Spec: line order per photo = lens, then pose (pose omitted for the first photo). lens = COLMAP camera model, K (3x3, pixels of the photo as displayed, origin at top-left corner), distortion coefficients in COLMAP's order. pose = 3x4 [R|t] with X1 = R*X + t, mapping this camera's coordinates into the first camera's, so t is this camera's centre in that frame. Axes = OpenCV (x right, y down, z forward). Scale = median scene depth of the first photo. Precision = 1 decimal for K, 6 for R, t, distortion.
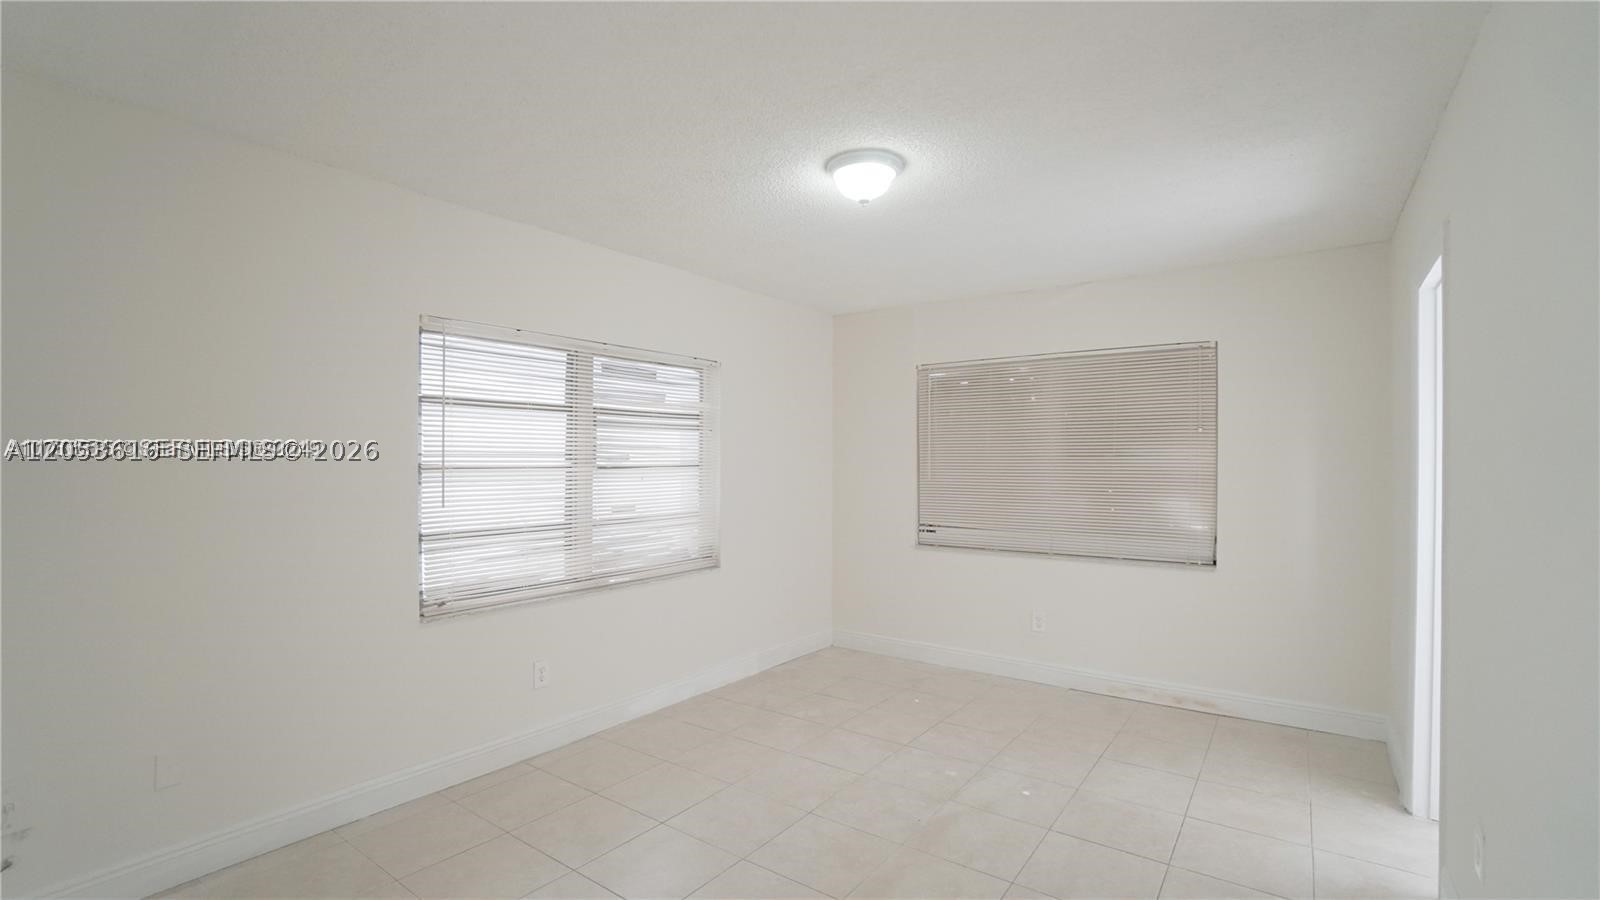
lens RADIAL K [[704.1, 0, 788.4], [0, 704.1, 456.7], [0, 0, 1]] dist [-0.065844, 0.022739]
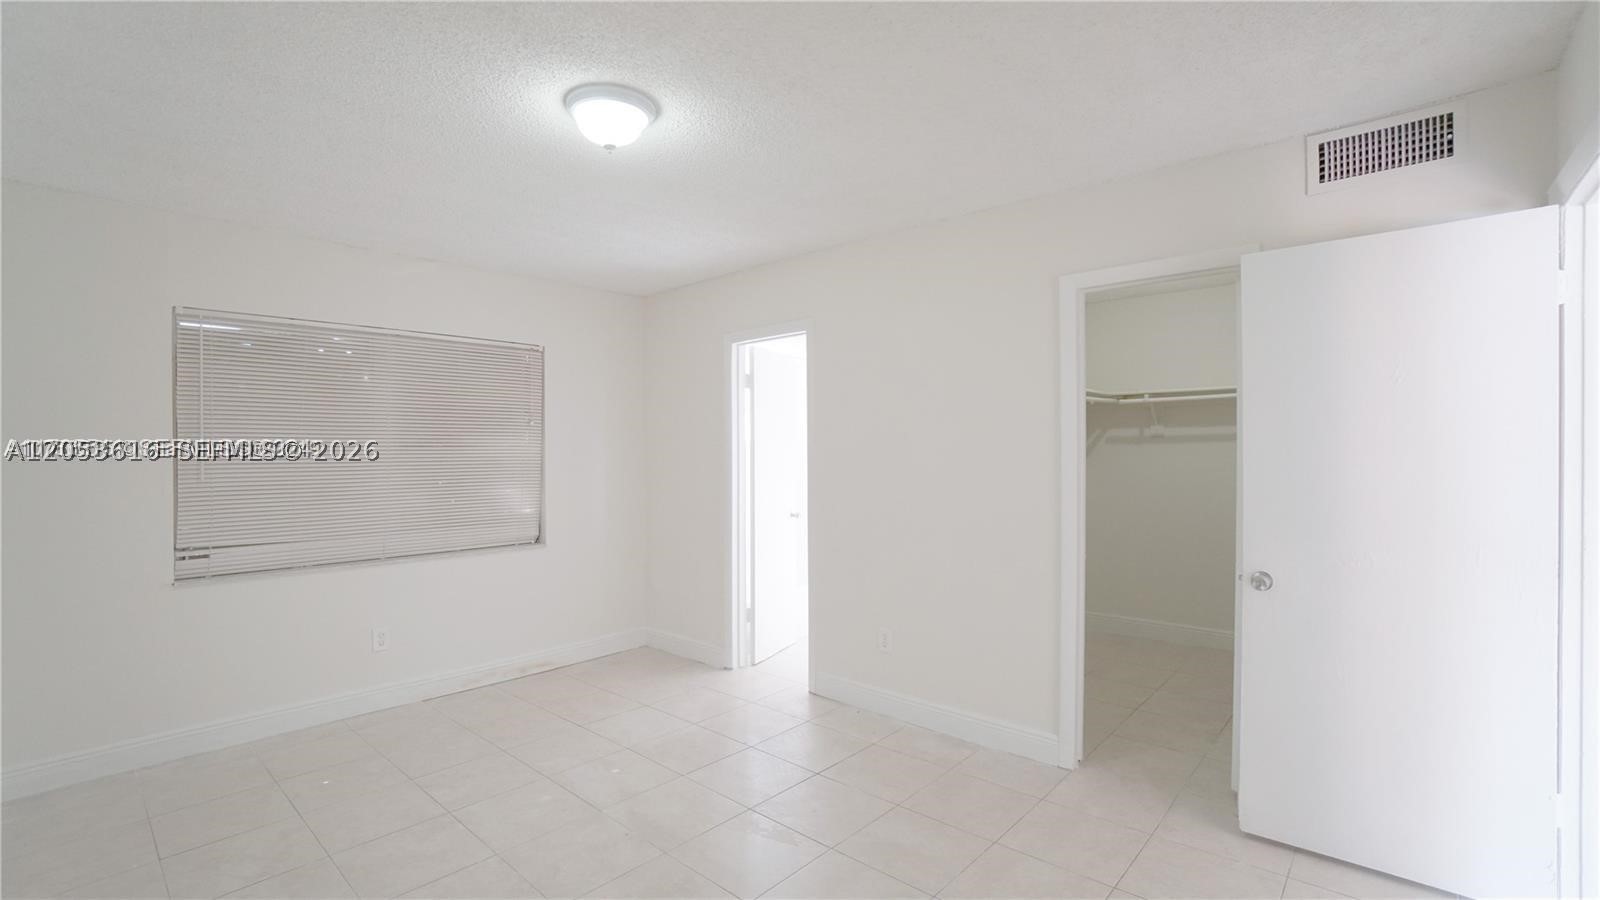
lens RADIAL K [[704.1, 0, 788.4], [0, 704.1, 456.7], [0, 0, 1]] dist [-0.065844, 0.022739]
pose [[0.098888, -0.010263, 0.995046, -0.475436], [-0.001801, 0.999943, 0.010492, 0.002585], [-0.995097, -0.002830, 0.098864, 0.459076]]
